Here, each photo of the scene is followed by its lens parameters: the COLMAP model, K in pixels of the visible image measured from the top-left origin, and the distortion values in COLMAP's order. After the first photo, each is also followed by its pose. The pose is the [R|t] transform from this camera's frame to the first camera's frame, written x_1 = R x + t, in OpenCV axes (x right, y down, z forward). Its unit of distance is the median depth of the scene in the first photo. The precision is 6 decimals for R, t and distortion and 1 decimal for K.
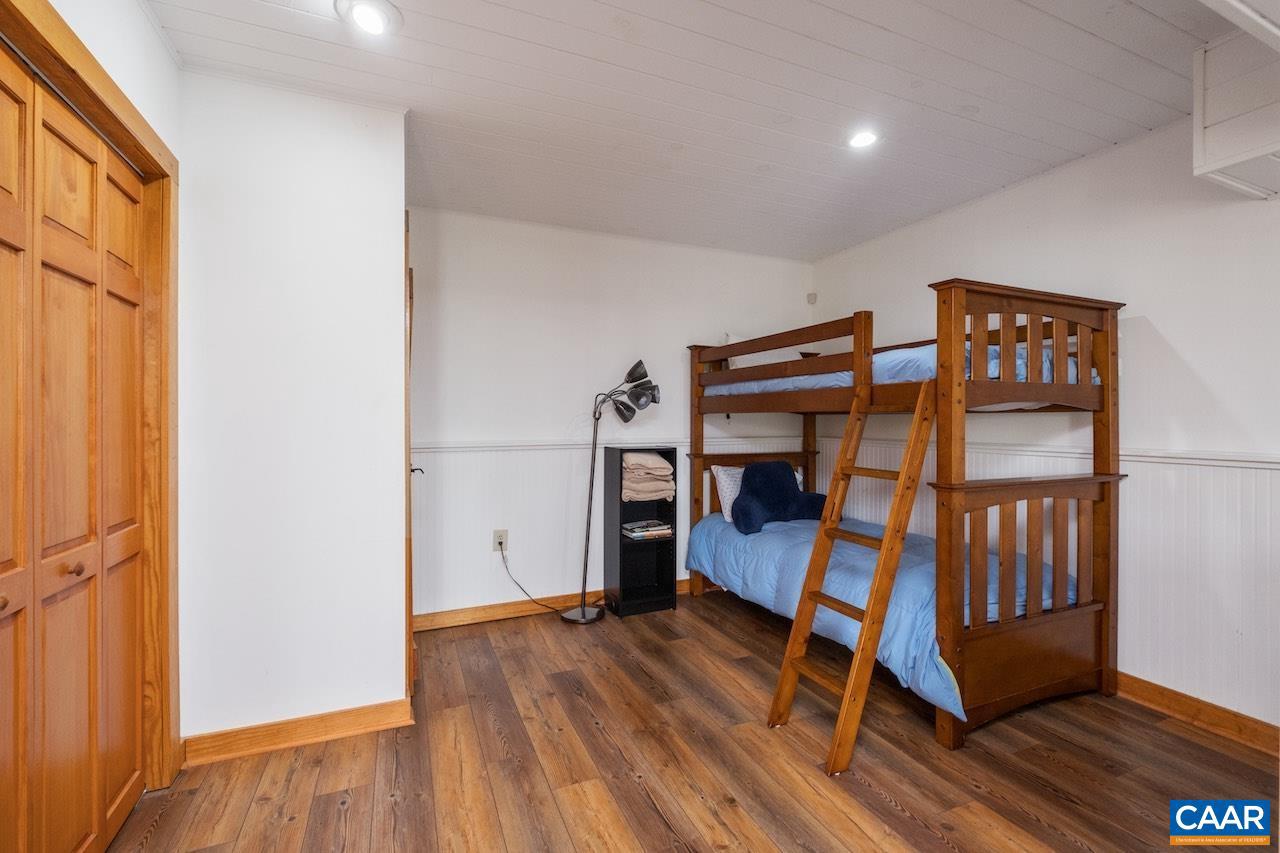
lens RADIAL K [[555.9, 0, 641.5], [0, 555.9, 423.5], [0, 0, 1]] dist [-0.003807, -0.001071]
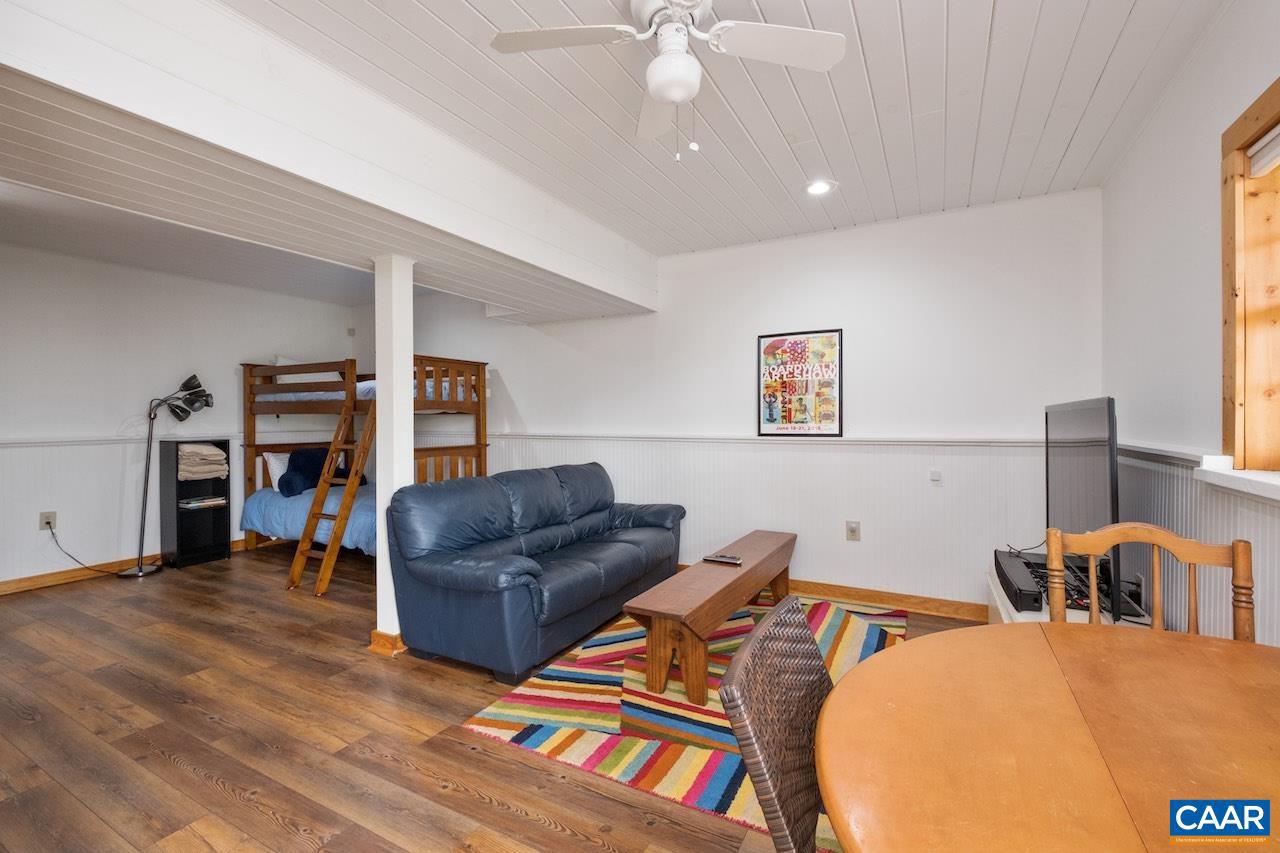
lens RADIAL K [[555.9, 0, 641.5], [0, 555.9, 423.5], [0, 0, 1]] dist [-0.003807, -0.001071]
pose [[0.786723, -0.011676, 0.617196, 0.019640], [0.007765, 0.999929, 0.009018, -0.000277], [-0.617258, -0.002302, 0.786758, -0.701144]]
